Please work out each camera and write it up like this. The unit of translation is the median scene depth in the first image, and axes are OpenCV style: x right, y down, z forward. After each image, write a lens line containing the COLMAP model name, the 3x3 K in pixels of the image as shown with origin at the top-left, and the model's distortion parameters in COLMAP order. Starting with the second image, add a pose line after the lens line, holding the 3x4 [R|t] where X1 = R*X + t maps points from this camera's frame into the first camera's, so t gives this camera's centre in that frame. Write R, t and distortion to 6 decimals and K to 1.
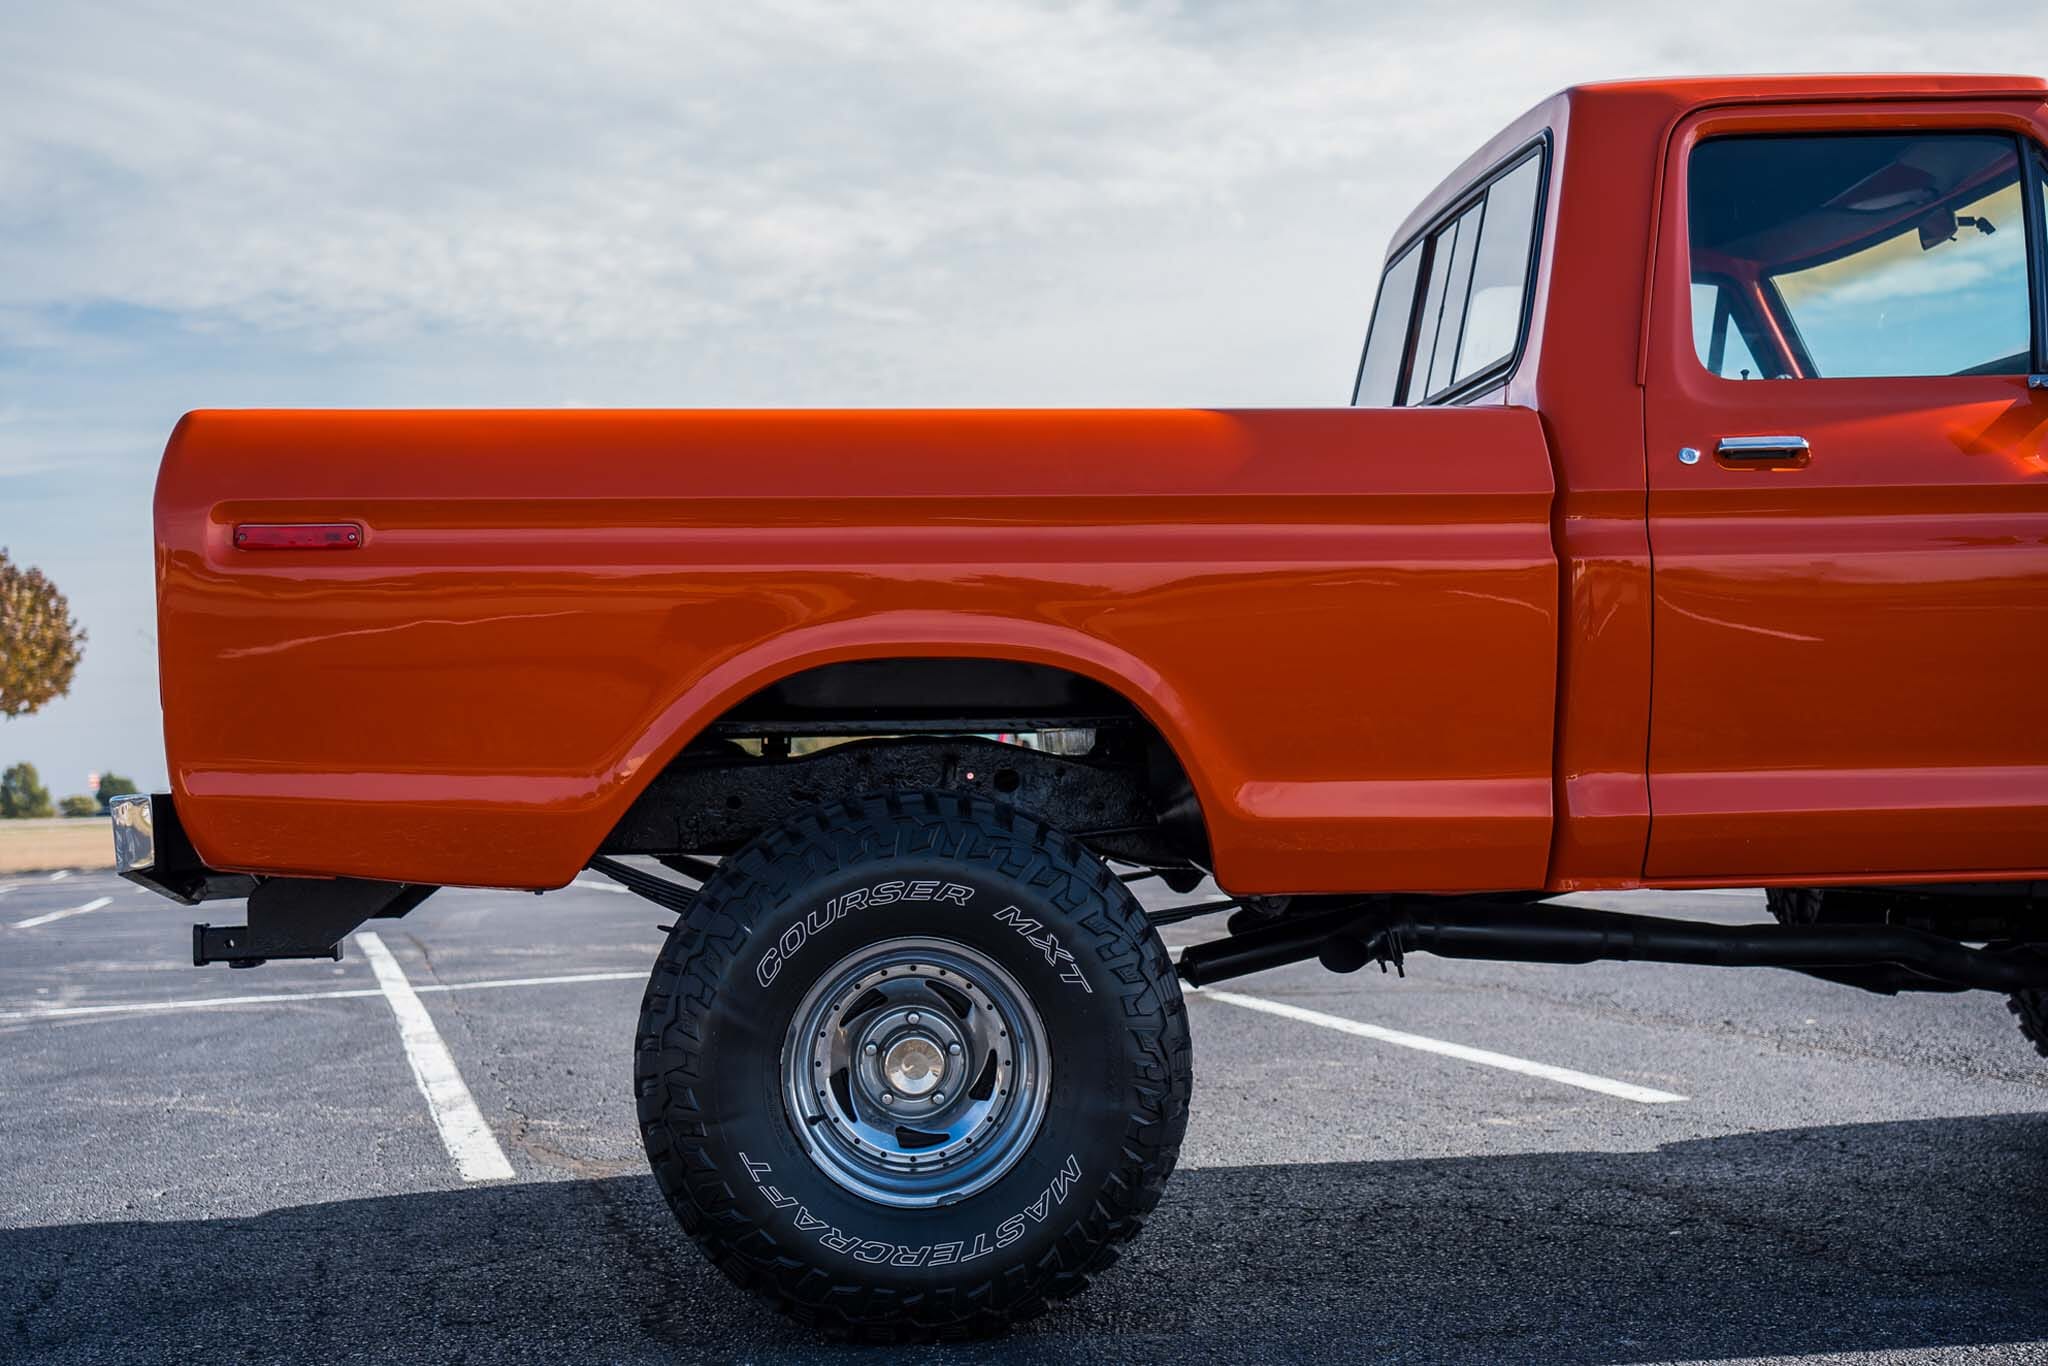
lens RADIAL K [[2746.4, 0, 961.5], [0, 2746.4, 677.6], [0, 0, 1]] dist [0.041555, 0.000000]
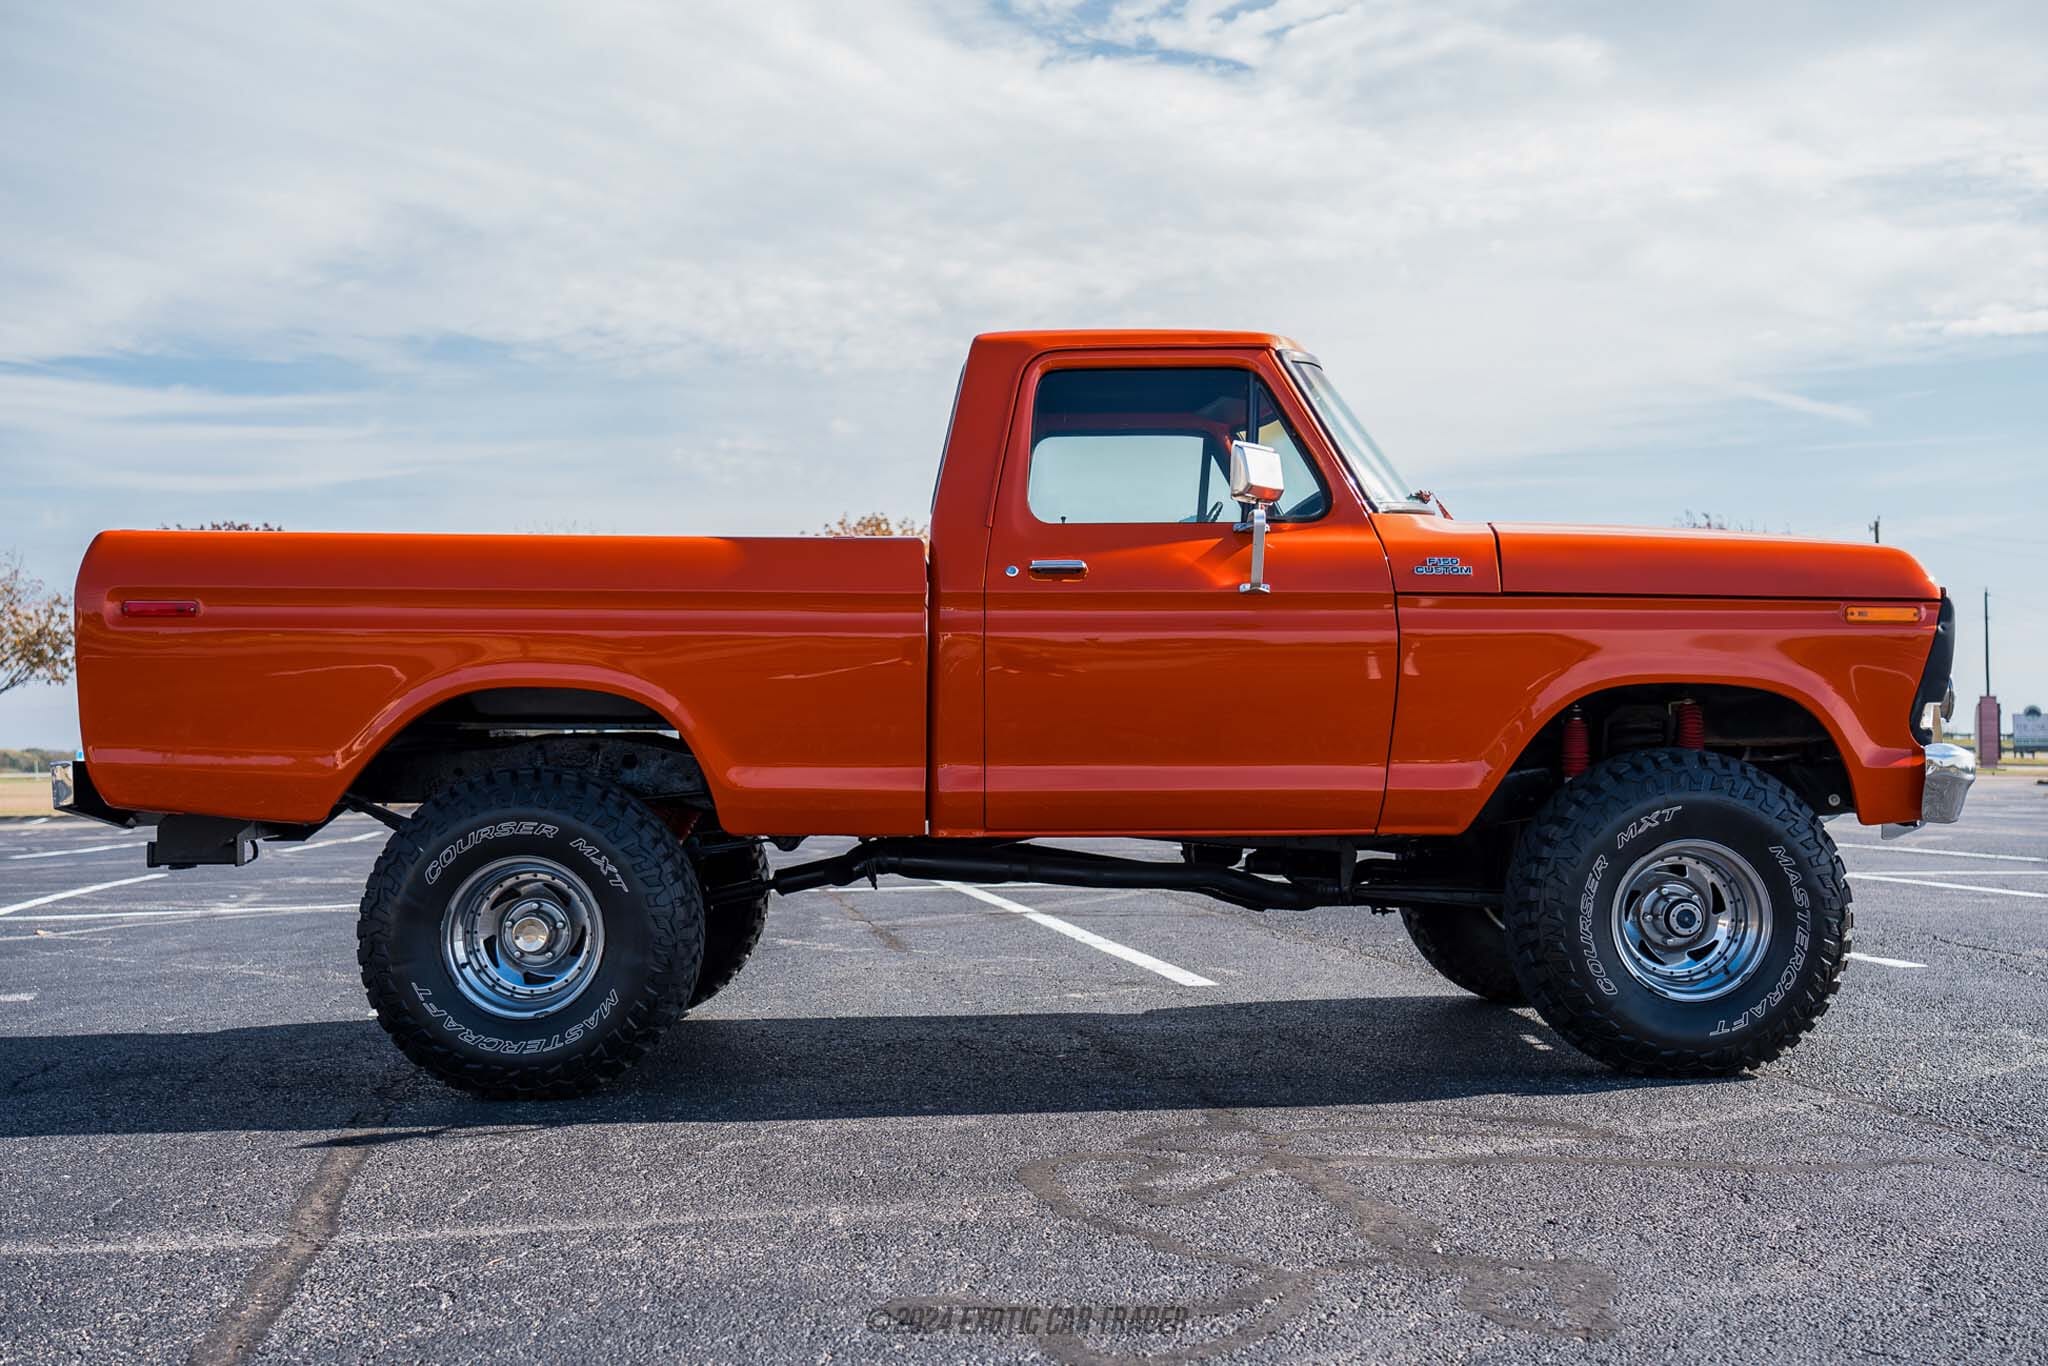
lens RADIAL K [[2317.0, 0, 1013.9], [0, 2317.0, 674.2], [0, 0, 1]] dist [0.063093, 0.000000]
pose [[0.997894, 0.017838, -0.062363, 0.358972], [-0.017407, 0.999821, 0.007446, -0.030548], [0.062485, -0.006345, 0.998026, -0.376113]]
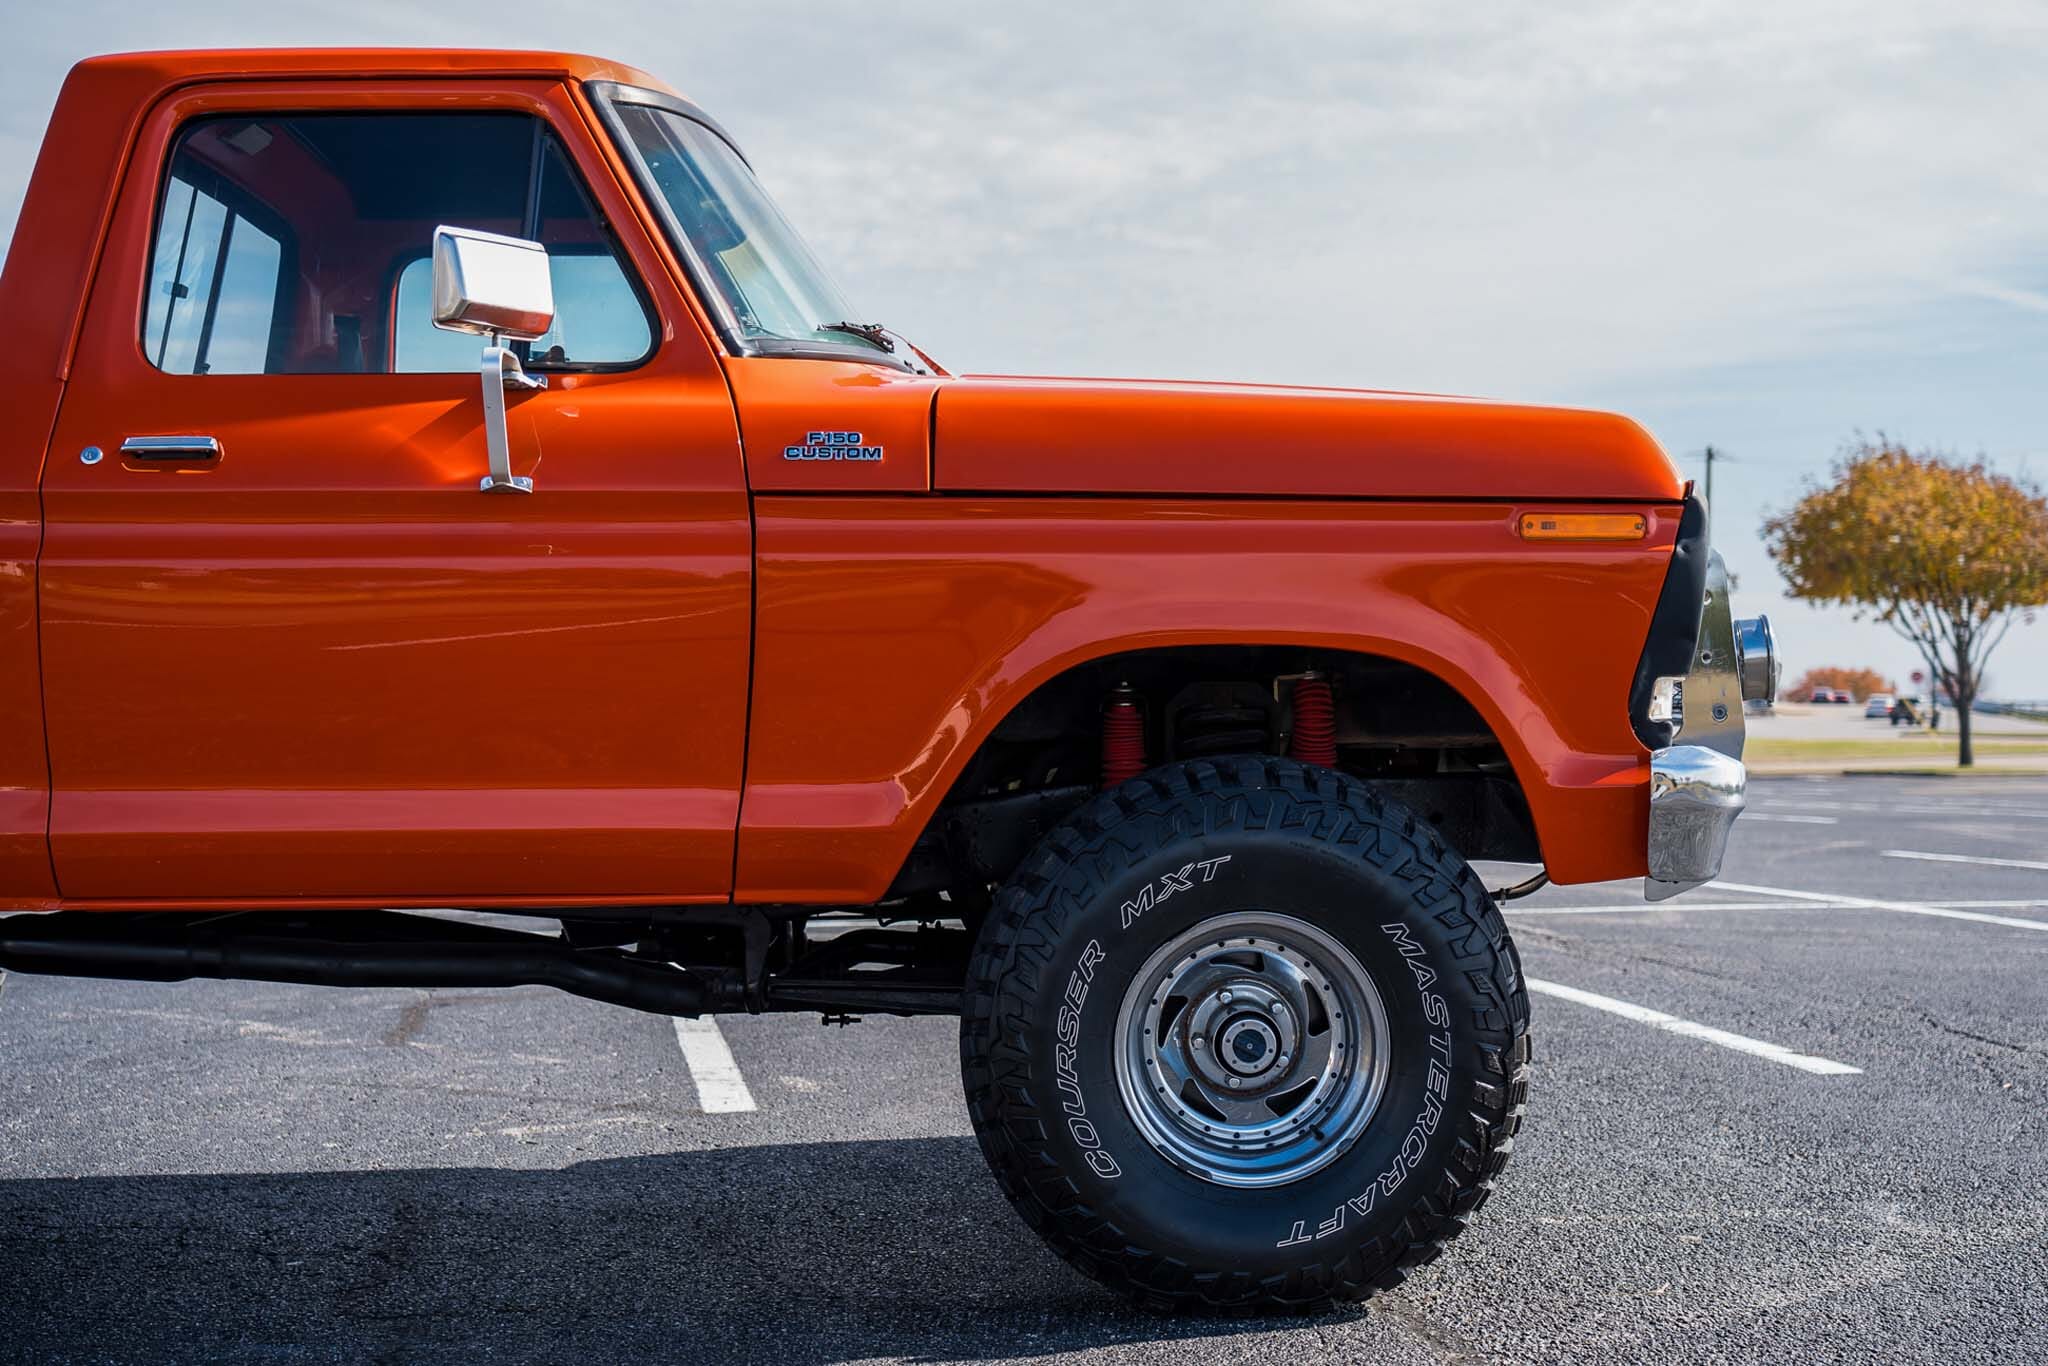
lens RADIAL K [[2794.3, 0, 1035.9], [0, 2794.3, 675.9], [0, 0, 1]] dist [0.072990, 0.000000]
pose [[0.997309, 0.015681, -0.071615, 0.671582], [-0.014091, 0.999644, 0.022662, -0.032163], [0.071945, -0.021592, 0.997175, 0.058316]]
